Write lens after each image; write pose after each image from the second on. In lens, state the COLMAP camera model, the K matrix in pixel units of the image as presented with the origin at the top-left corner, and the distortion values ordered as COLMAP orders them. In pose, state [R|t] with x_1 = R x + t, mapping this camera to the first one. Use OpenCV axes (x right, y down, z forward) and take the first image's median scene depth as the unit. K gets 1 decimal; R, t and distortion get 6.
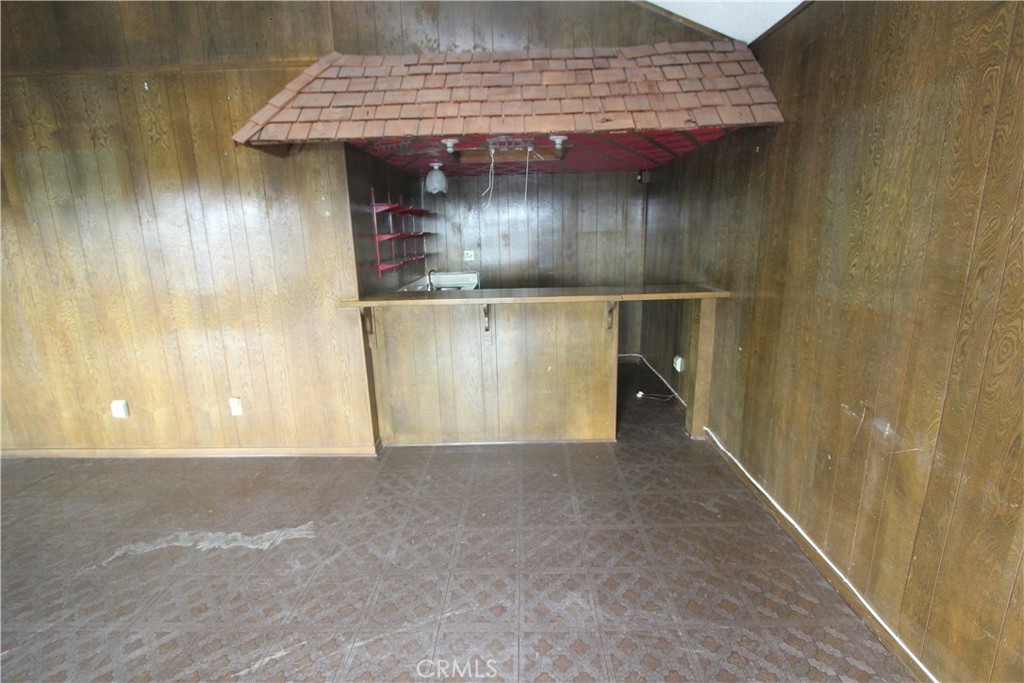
lens RADIAL K [[466.2, 0, 515.4], [0, 466.2, 327.9], [0, 0, 1]] dist [-0.013789, 0.000264]
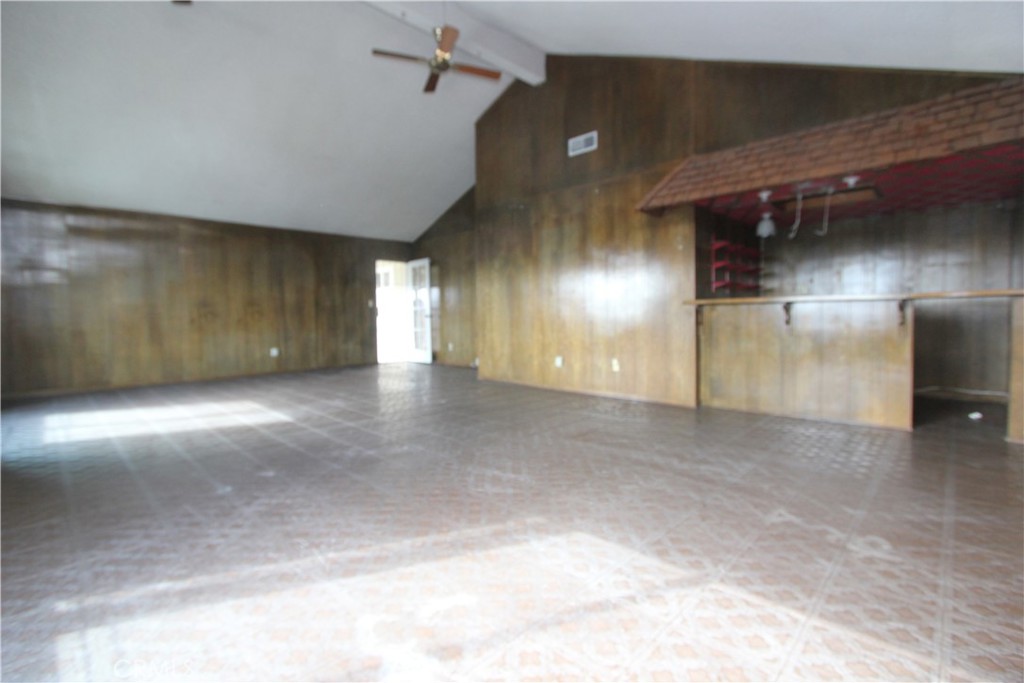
lens RADIAL K [[466.2, 0, 515.4], [0, 466.2, 327.9], [0, 0, 1]] dist [-0.013789, 0.000264]
pose [[0.732001, 0.036352, -0.680333, 0.320442], [-0.146880, 0.983514, -0.105483, 0.315131], [0.665283, 0.177141, 0.725272, -0.572532]]
